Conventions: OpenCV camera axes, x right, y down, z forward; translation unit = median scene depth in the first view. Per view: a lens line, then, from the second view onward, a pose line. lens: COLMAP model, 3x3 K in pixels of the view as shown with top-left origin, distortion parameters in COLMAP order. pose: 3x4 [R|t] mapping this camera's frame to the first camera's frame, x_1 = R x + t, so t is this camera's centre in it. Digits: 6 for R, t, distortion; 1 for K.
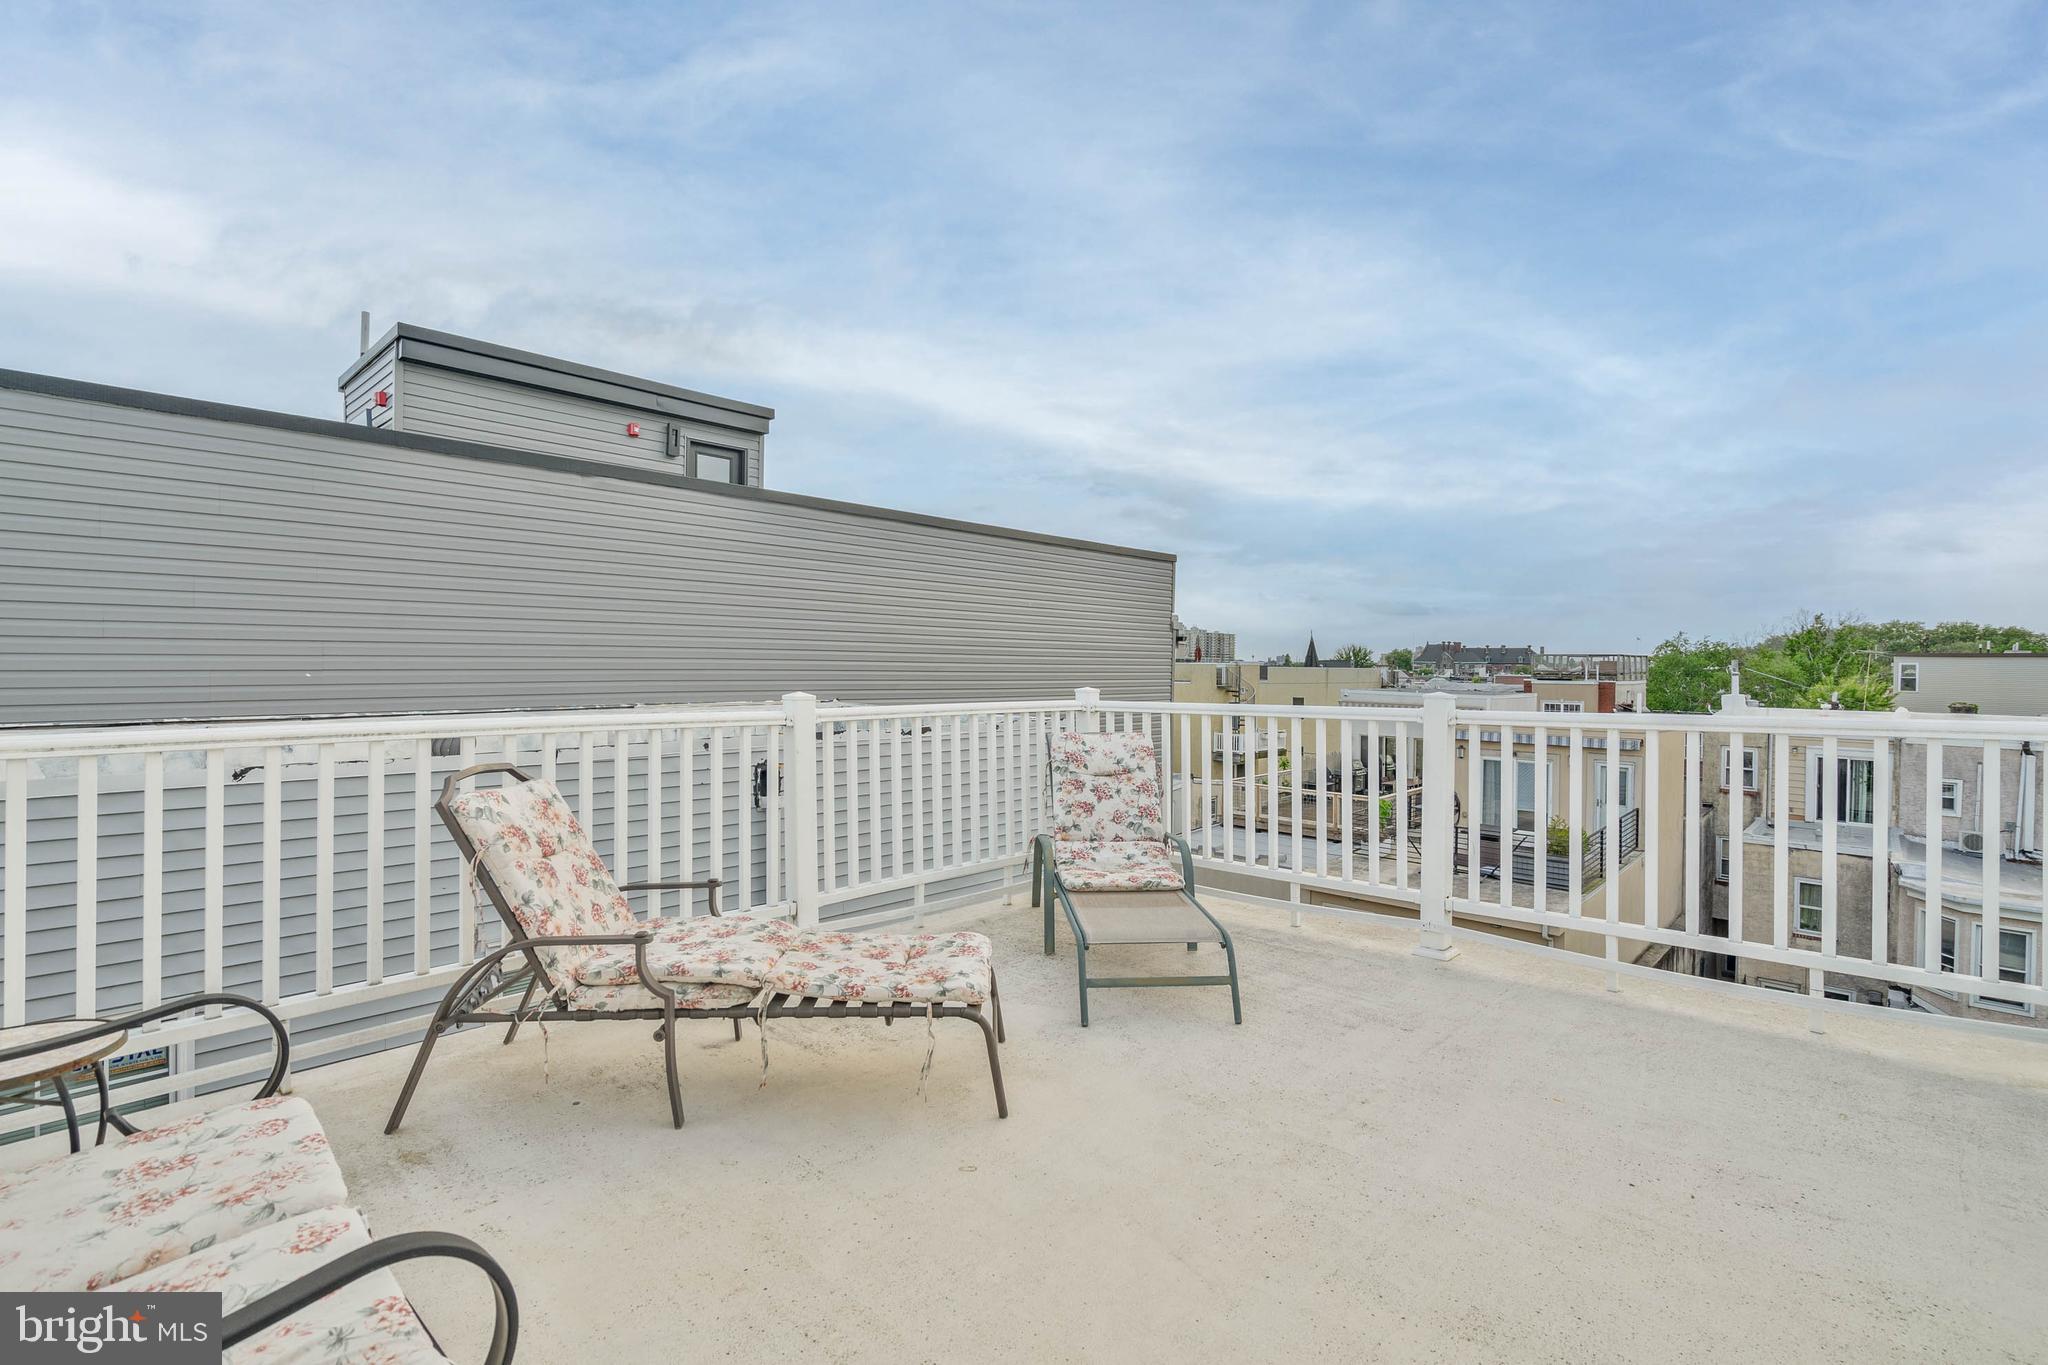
lens RADIAL K [[932.3, 0, 1024.8], [0, 932.3, 672.8], [0, 0, 1]] dist [-0.004092, 0.001417]
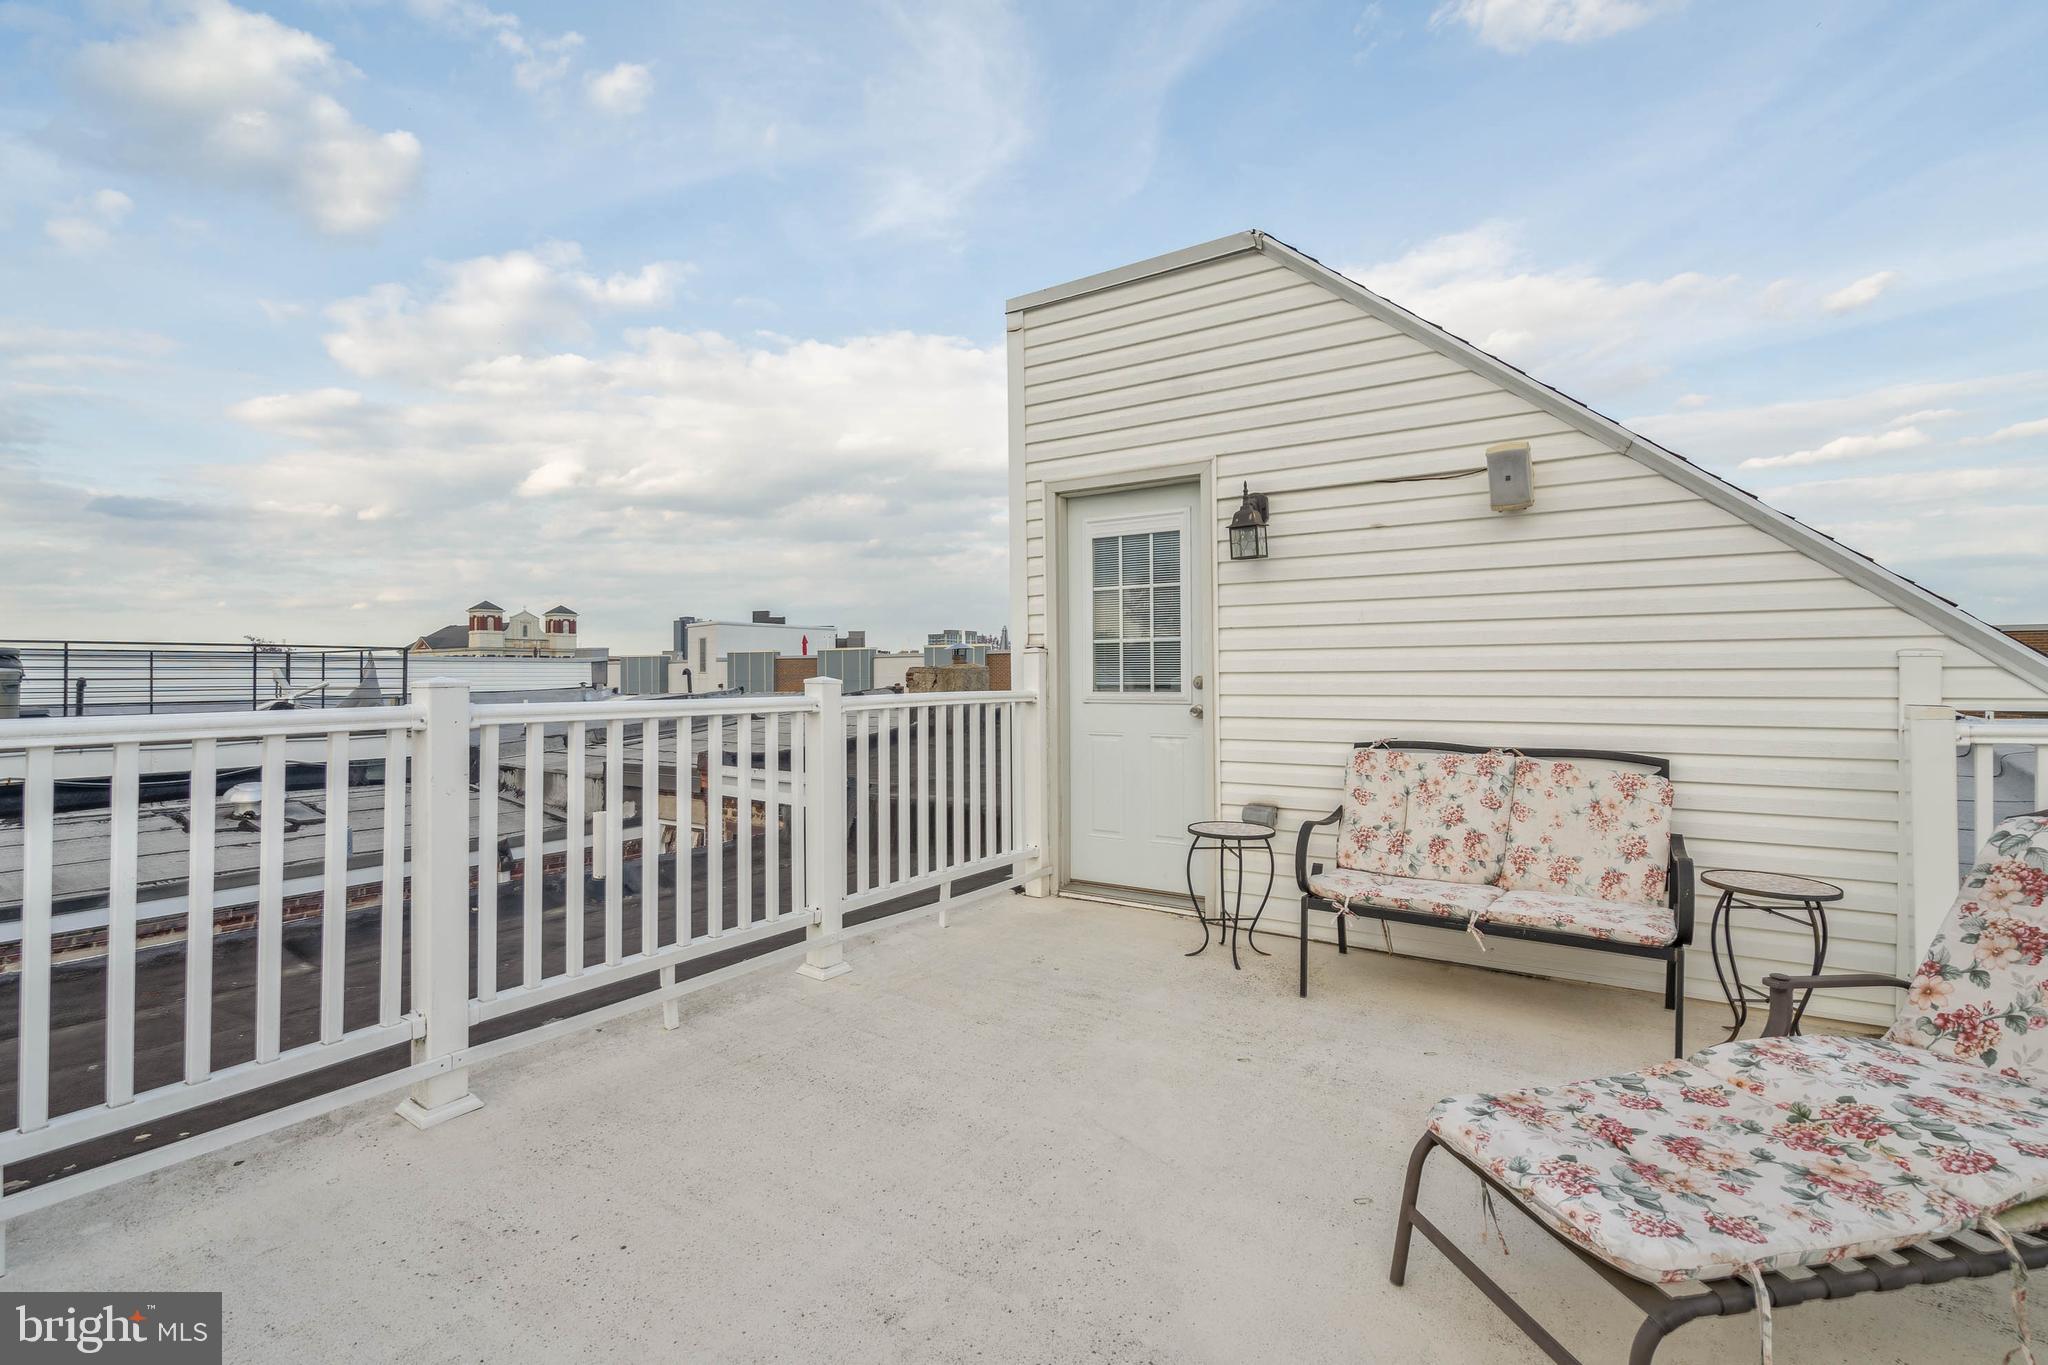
lens RADIAL K [[932.3, 0, 1024.2], [0, 932.3, 675.2], [0, 0, 1]] dist [-0.004092, 0.001417]
pose [[-0.986509, -0.007874, -0.163518, 0.352673], [-0.008141, 0.999966, 0.000960, 0.015232], [0.163505, 0.002279, -0.986540, 1.550381]]
